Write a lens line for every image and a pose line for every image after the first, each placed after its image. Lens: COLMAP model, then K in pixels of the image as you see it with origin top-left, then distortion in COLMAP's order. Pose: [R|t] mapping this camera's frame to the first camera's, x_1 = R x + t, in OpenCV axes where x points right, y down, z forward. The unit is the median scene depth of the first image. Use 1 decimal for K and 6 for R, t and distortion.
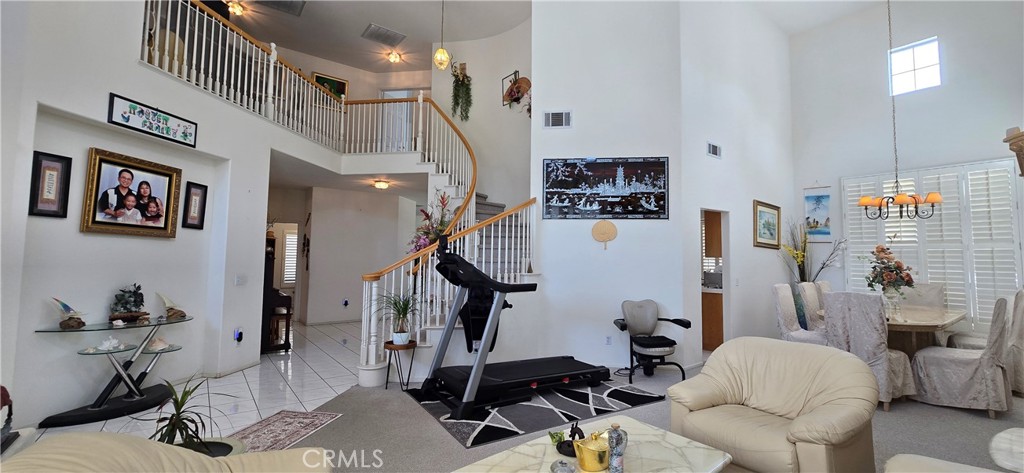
lens RADIAL K [[421.2, 0, 510.9], [0, 421.2, 229.4], [0, 0, 1]] dist [0.003522, 0.000643]
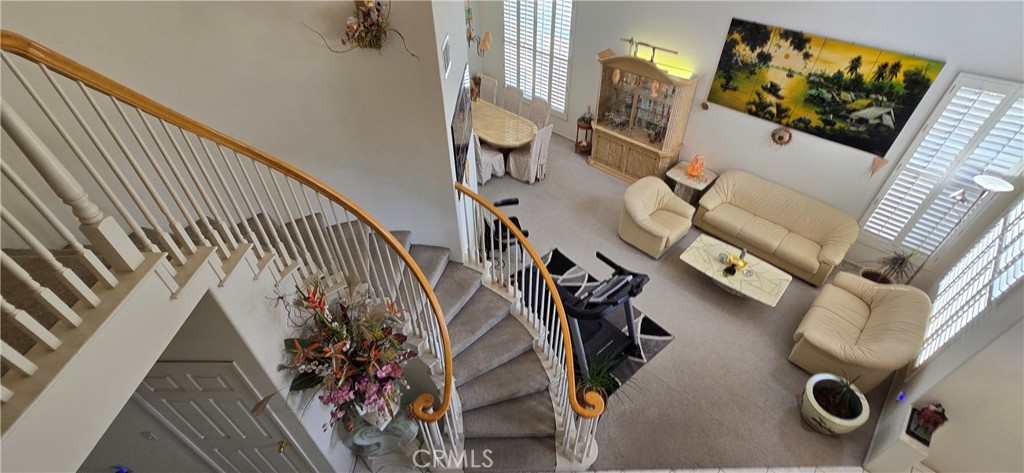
lens RADIAL K [[421.2, 0, 510.9], [0, 421.2, 229.4], [0, 0, 1]] dist [0.003522, 0.000643]
pose [[-0.142909, -0.647701, 0.748372, -0.809703], [-0.069436, 0.760831, 0.645224, -0.725943], [-0.987297, 0.040244, -0.153704, 1.506891]]
